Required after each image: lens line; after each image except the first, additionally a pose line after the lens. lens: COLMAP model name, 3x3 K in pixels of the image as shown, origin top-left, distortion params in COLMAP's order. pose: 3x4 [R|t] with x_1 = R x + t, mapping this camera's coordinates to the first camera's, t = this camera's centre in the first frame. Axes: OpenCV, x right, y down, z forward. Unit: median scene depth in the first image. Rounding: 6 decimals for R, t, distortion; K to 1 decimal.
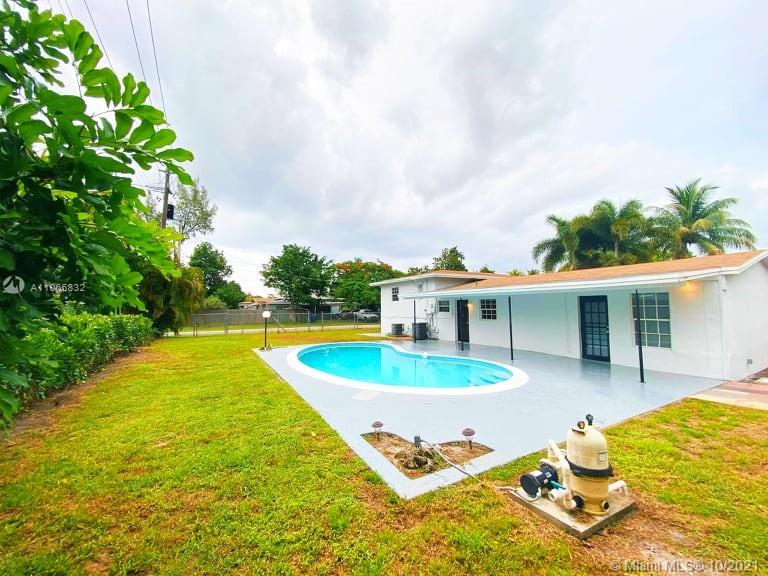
lens RADIAL K [[310.0, 0, 385.3], [0, 310.0, 279.0], [0, 0, 1]] dist [0.009905, -0.010275]
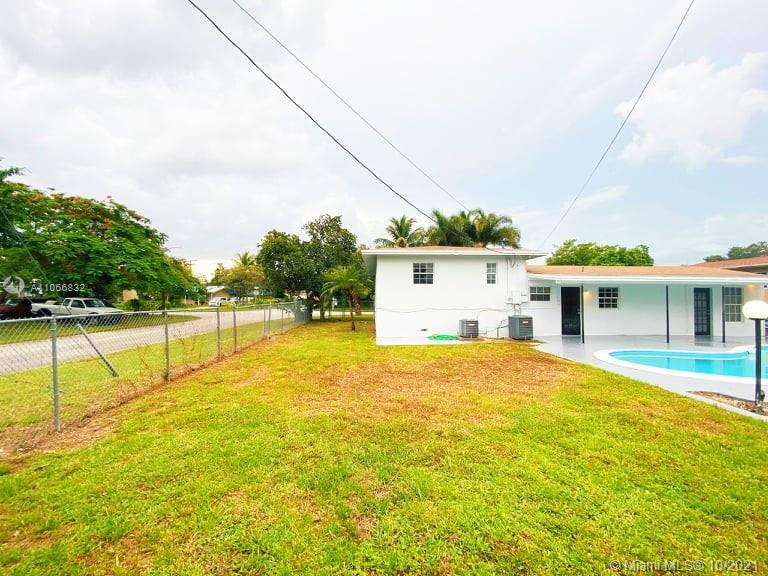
lens RADIAL K [[330.7, 0, 401.3], [0, 330.7, 294.2], [0, 0, 1]] dist [-0.001169, -0.003113]
pose [[0.450365, 0.024175, 0.892517, -0.541645], [-0.087044, 0.996060, 0.016943, 0.078157], [-0.888591, -0.085319, 0.450695, 0.694670]]
